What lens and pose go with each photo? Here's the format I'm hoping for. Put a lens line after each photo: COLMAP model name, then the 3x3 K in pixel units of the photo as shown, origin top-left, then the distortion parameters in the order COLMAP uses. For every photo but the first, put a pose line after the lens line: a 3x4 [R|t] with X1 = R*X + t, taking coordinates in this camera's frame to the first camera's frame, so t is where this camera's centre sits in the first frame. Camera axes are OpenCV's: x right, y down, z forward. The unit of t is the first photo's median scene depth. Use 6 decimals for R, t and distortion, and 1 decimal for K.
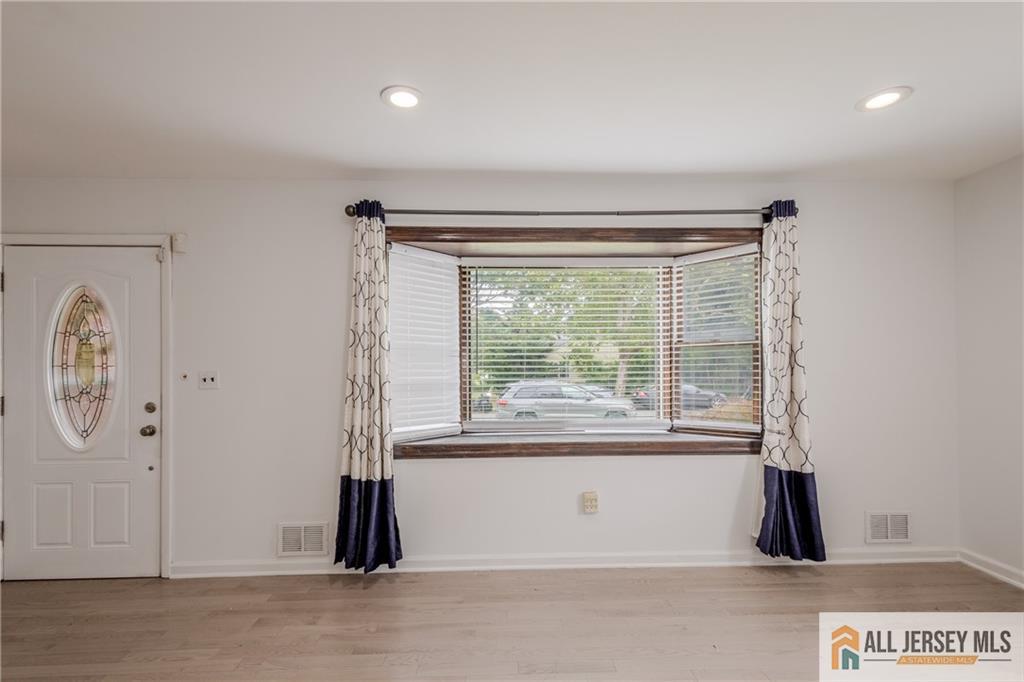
lens RADIAL K [[489.5, 0, 513.4], [0, 489.5, 359.1], [0, 0, 1]] dist [0.008156, -0.000502]
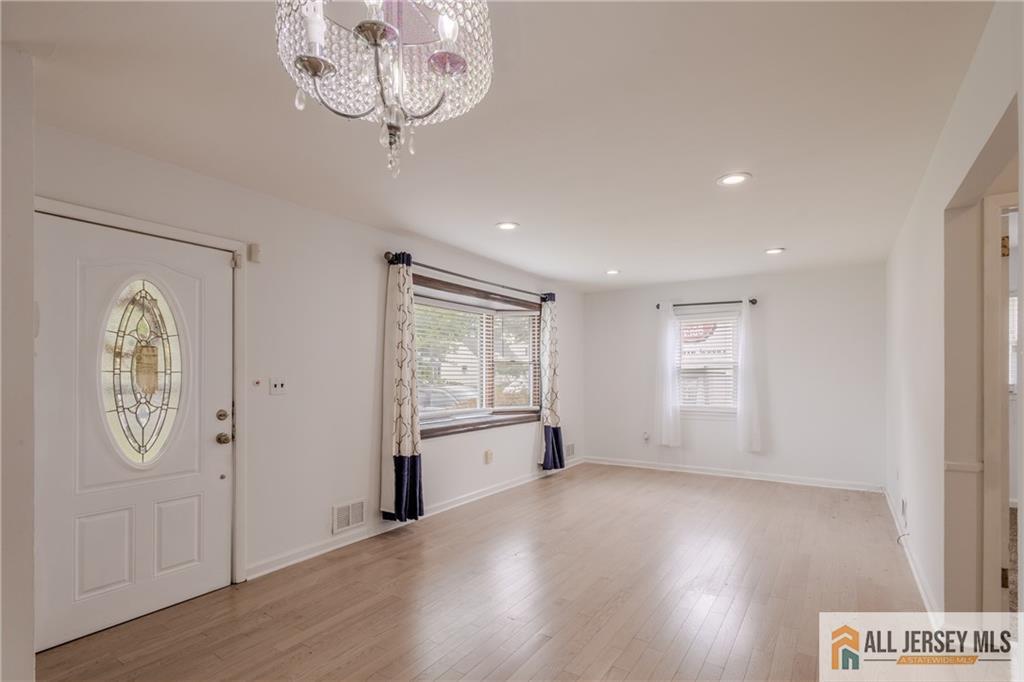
lens RADIAL K [[487.6, 0, 510.1], [0, 487.6, 372.5], [0, 0, 1]] dist [0.002318, 0.000045]
pose [[0.584184, 0.009109, 0.811570, -1.190330], [-0.010653, 0.999937, -0.003554, 0.011527], [-0.811551, -0.006569, 0.584244, -0.030032]]
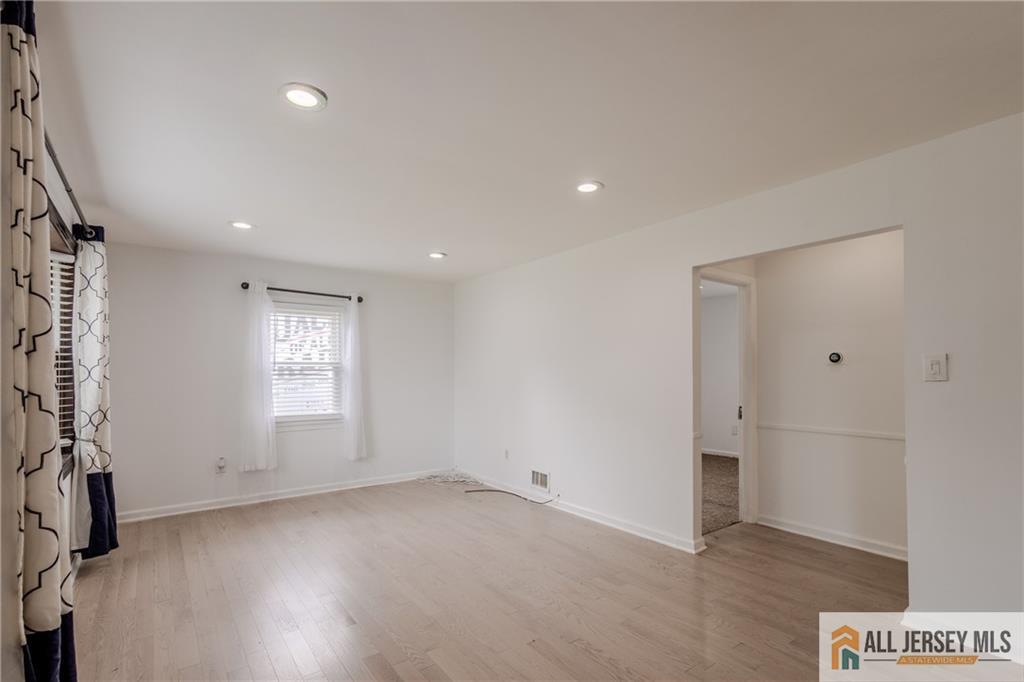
lens RADIAL K [[479.9, 0, 517.8], [0, 479.9, 373.4], [0, 0, 1]] dist [0.002103, 0.000183]
pose [[-0.577489, 0.014695, 0.816266, -0.868889], [0.001577, 0.999856, -0.016885, 0.021878], [-0.816397, -0.008463, -0.577430, 0.875792]]
